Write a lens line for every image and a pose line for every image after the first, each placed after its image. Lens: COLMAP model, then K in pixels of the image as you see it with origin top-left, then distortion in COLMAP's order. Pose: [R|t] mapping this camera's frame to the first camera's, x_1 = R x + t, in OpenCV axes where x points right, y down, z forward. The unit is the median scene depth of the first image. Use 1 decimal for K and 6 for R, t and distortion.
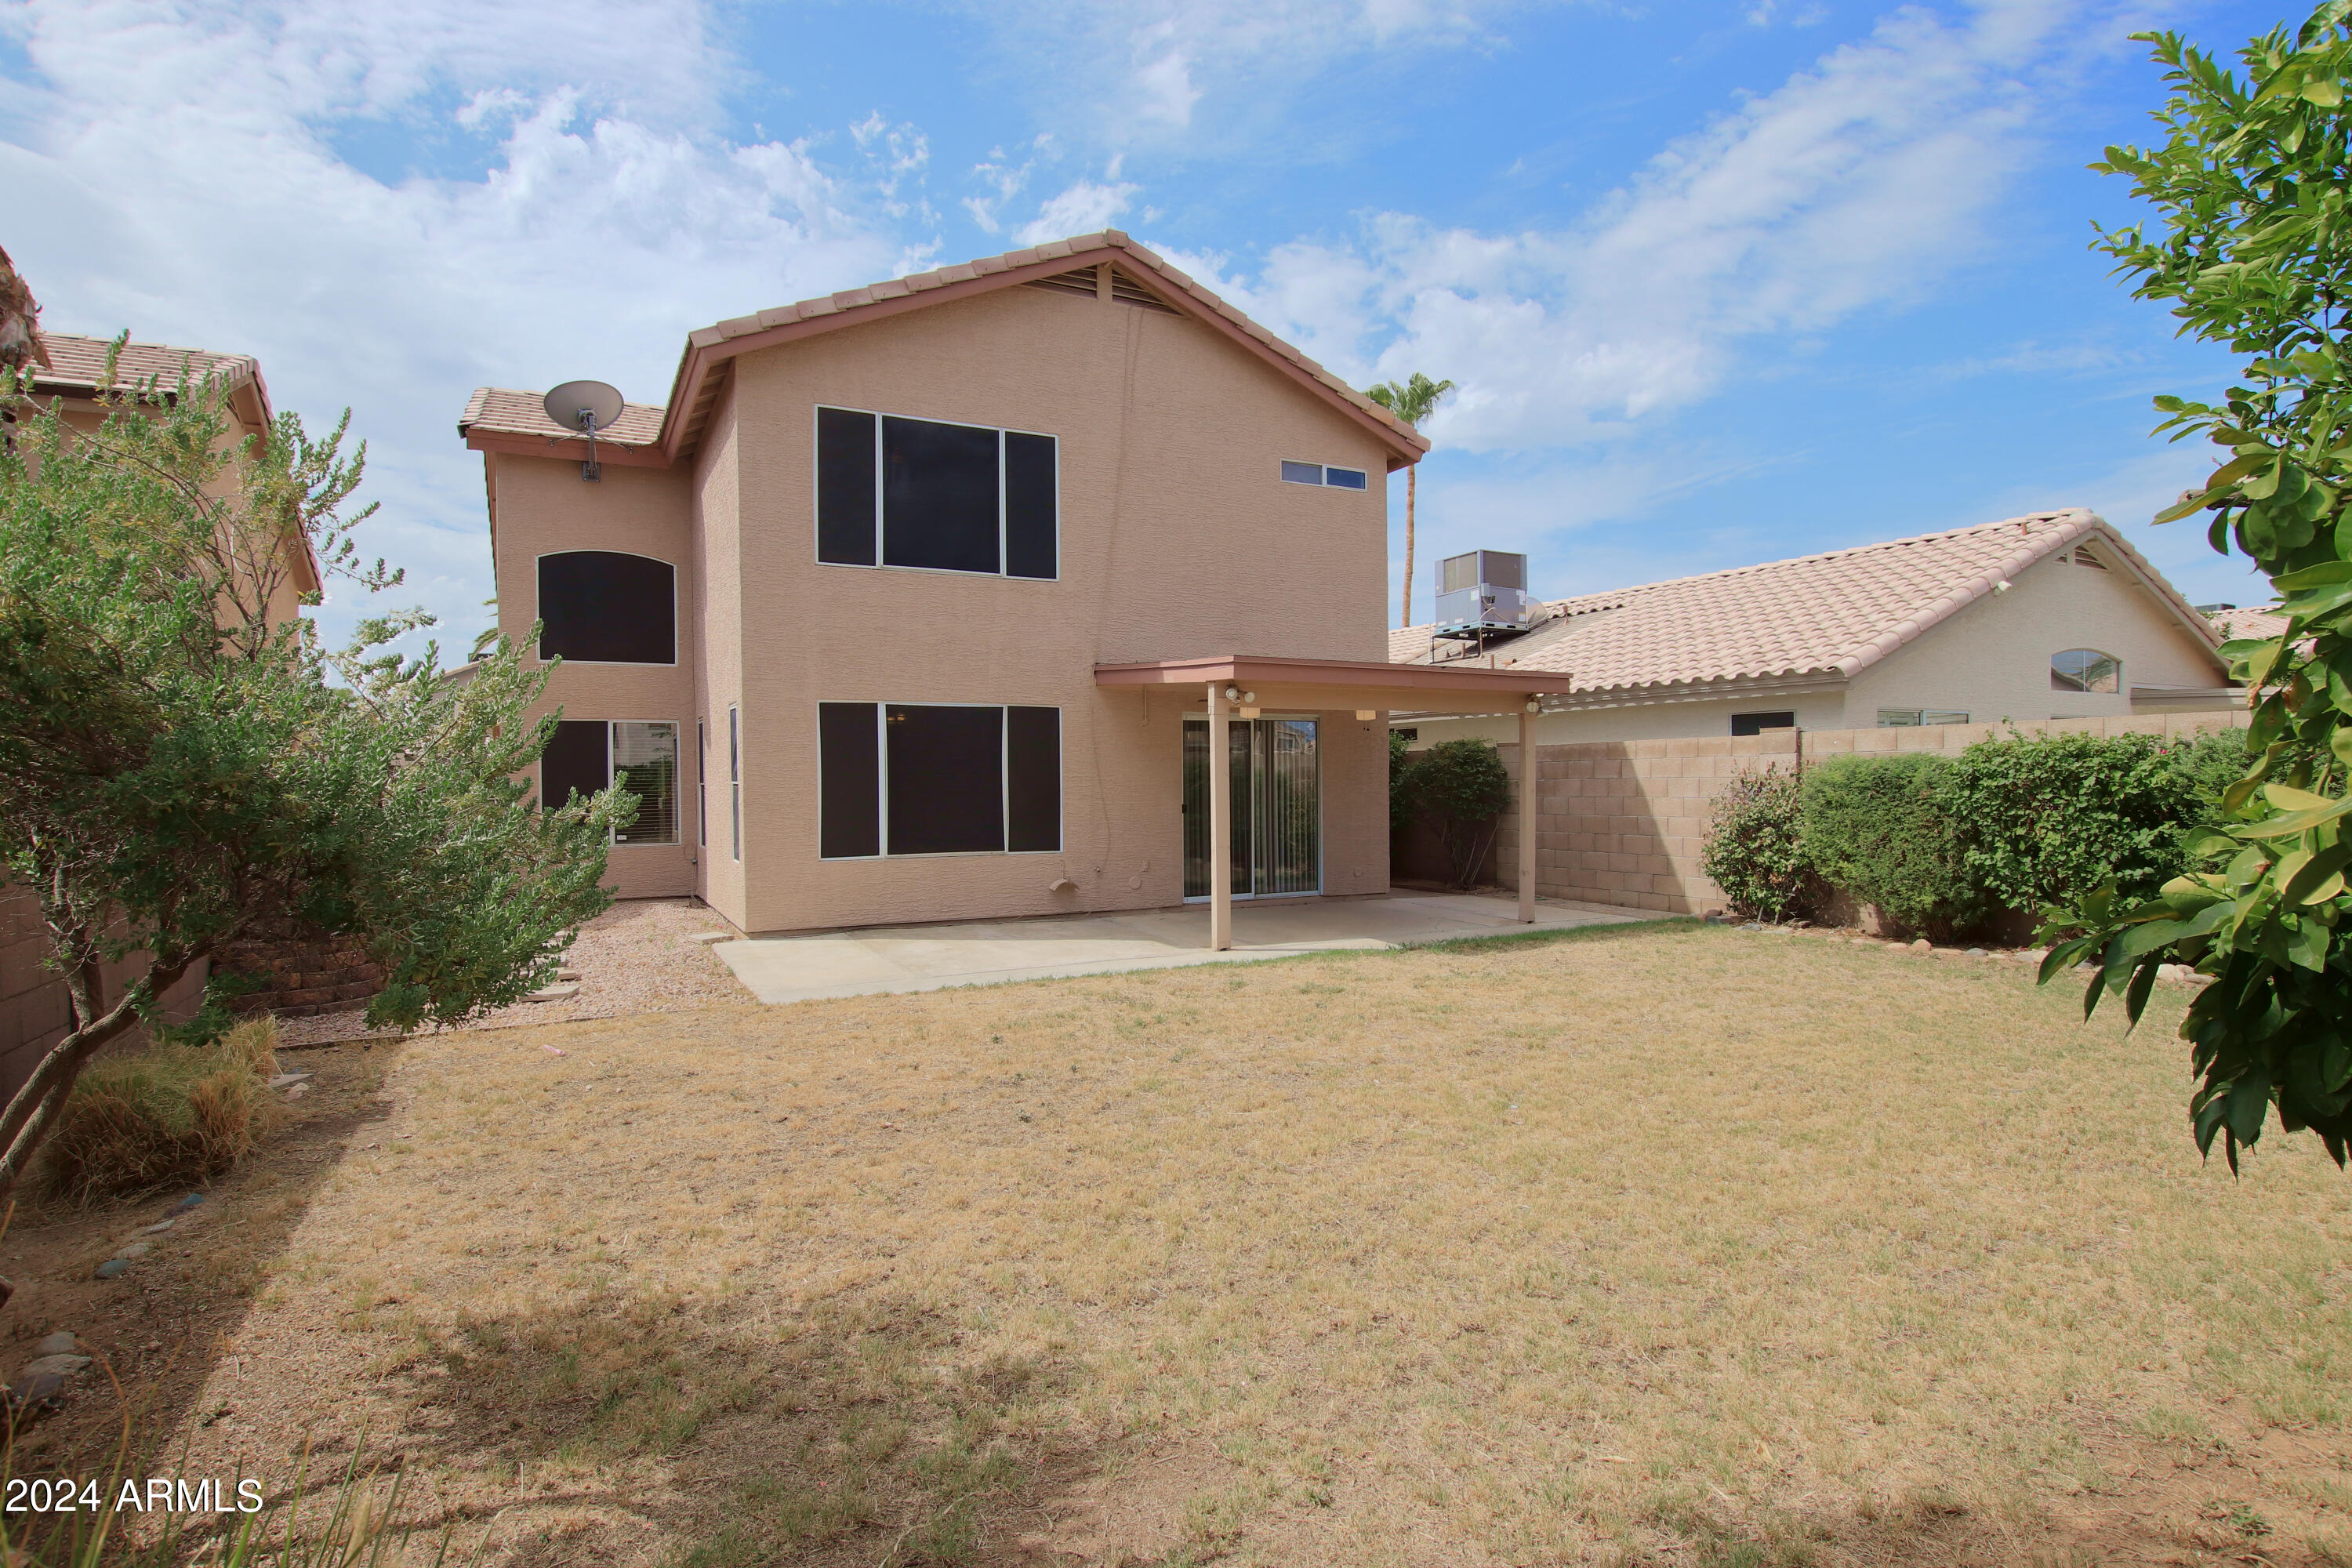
lens RADIAL K [[1219.0, 0, 1179.9], [0, 1219.0, 780.5], [0, 0, 1]] dist [-0.023208, -0.000132]
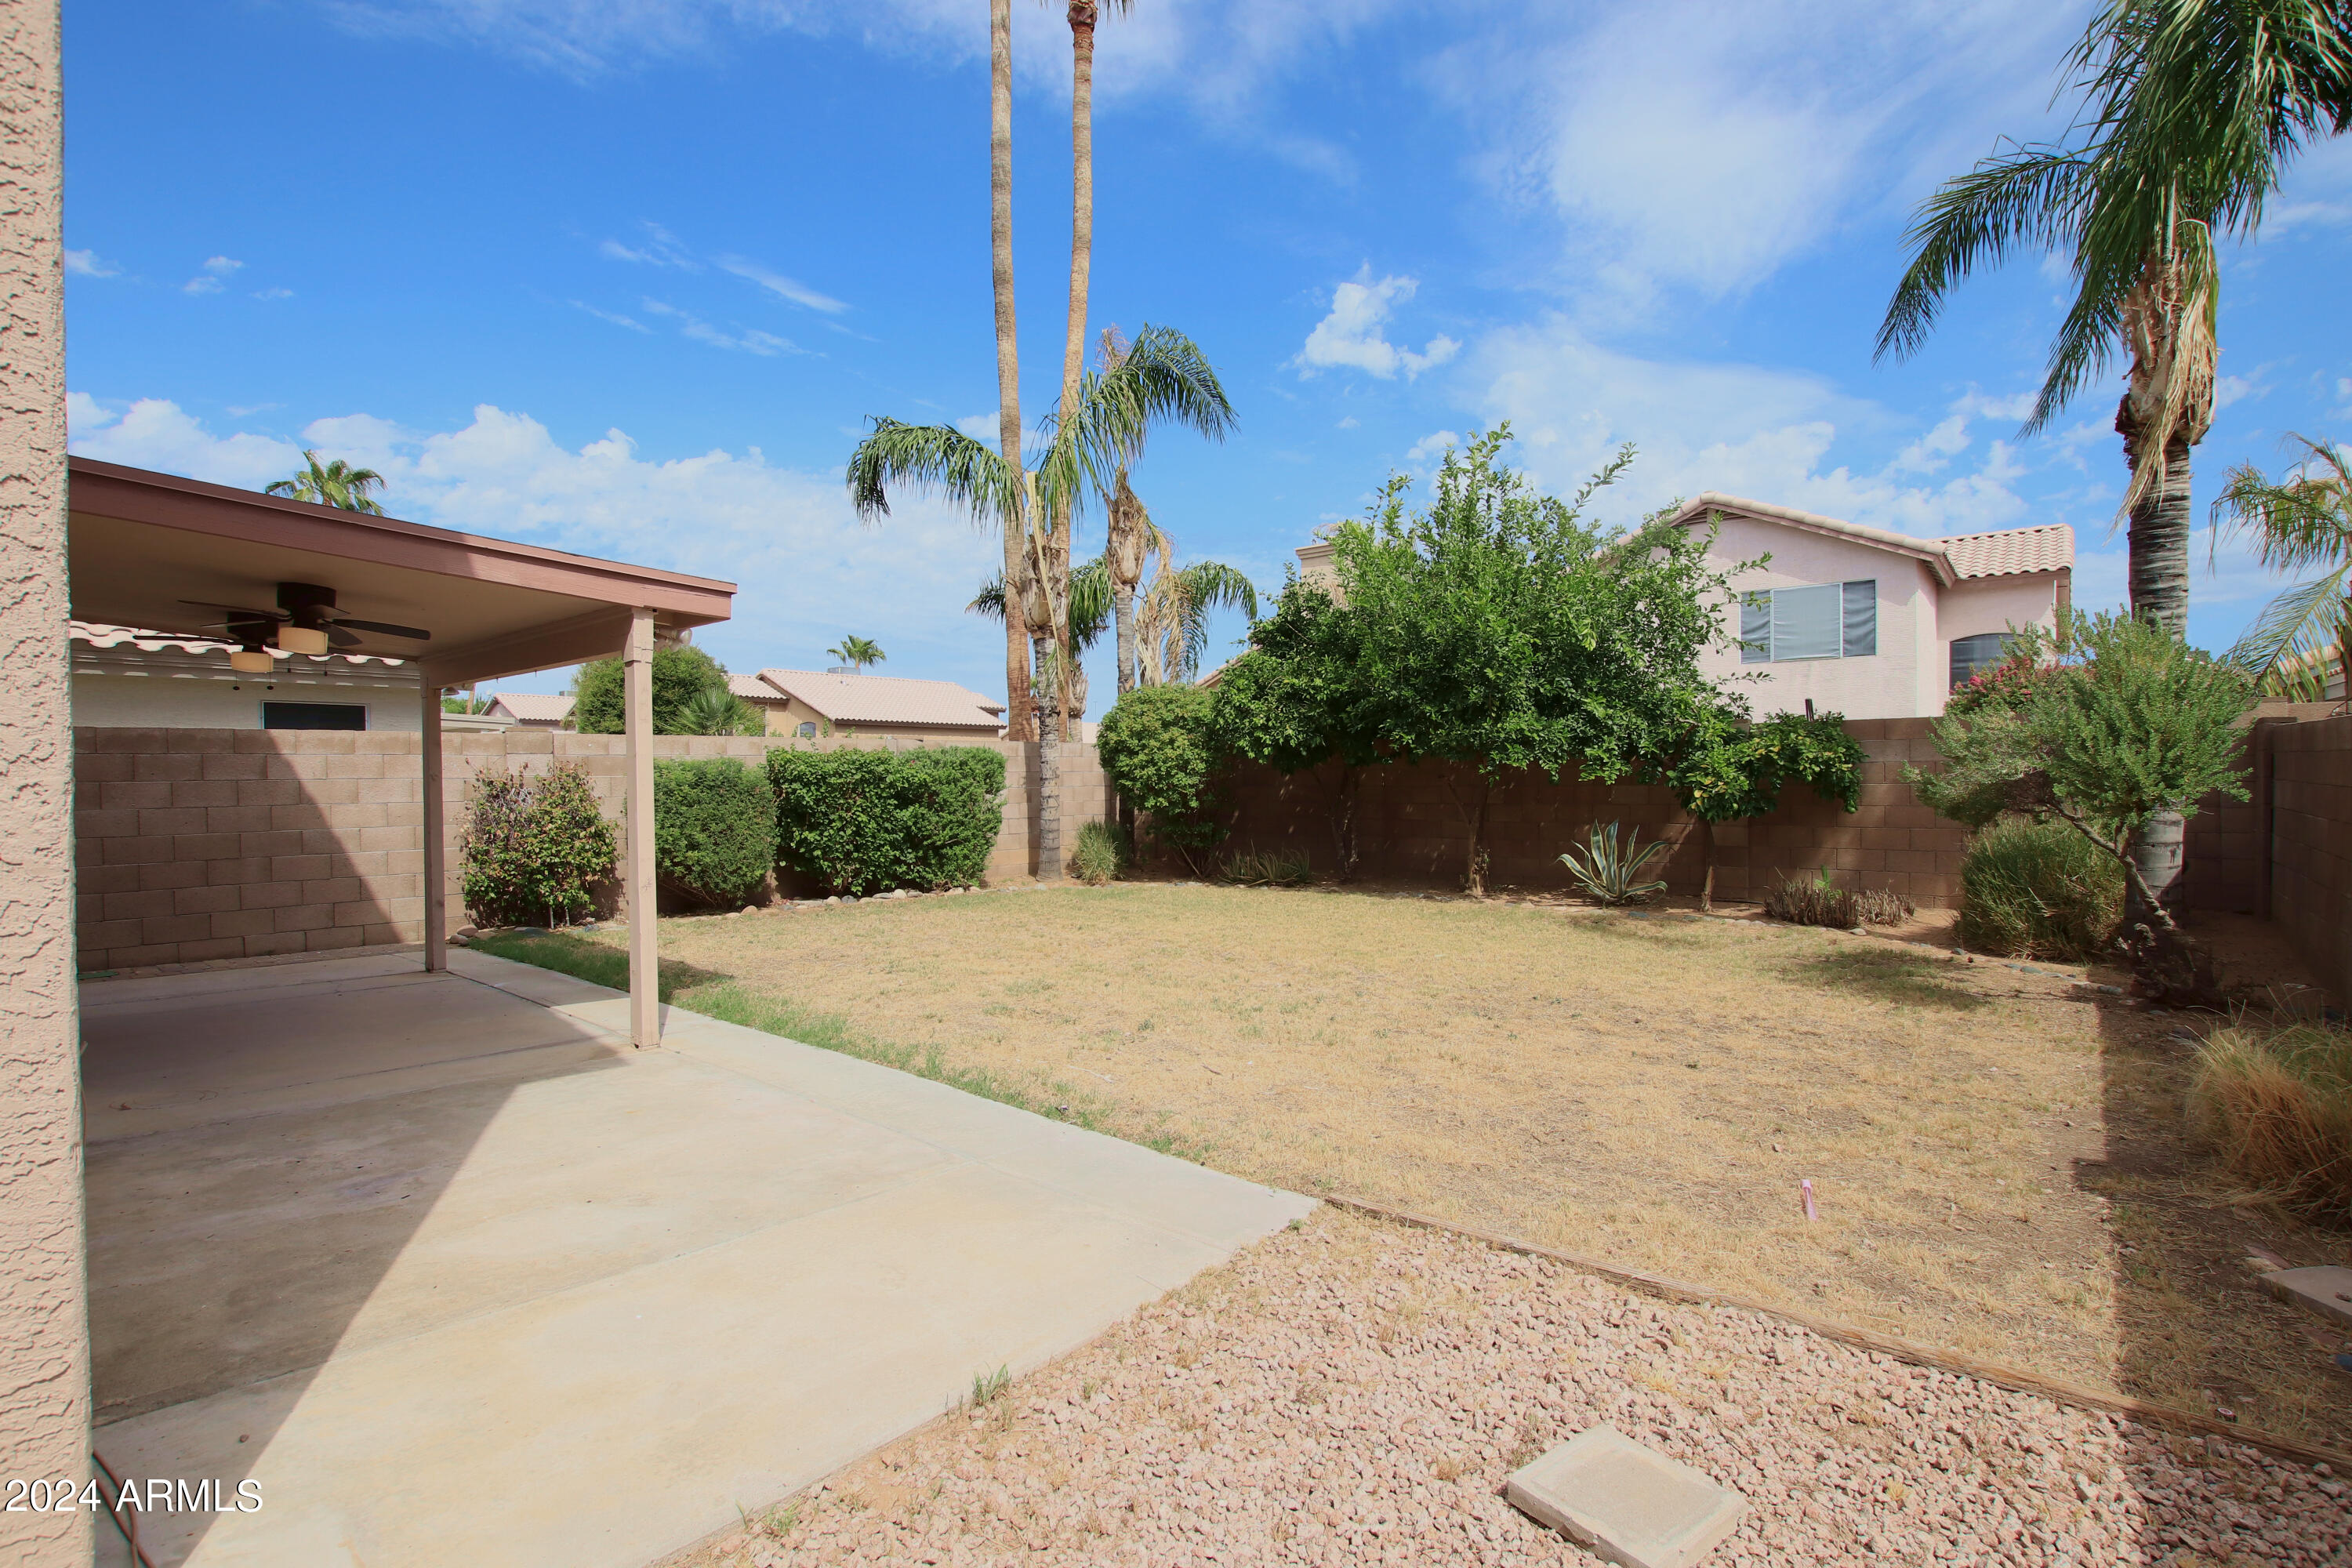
lens RADIAL K [[1084.3, 0, 1193.5], [0, 1084.3, 791.2], [0, 0, 1]] dist [-0.034563, 0.000399]
pose [[-0.381086, -0.000852, 0.924539, -0.476192], [0.011775, 0.999914, 0.005775, 0.008652], [-0.924465, 0.013087, -0.381043, 0.797761]]
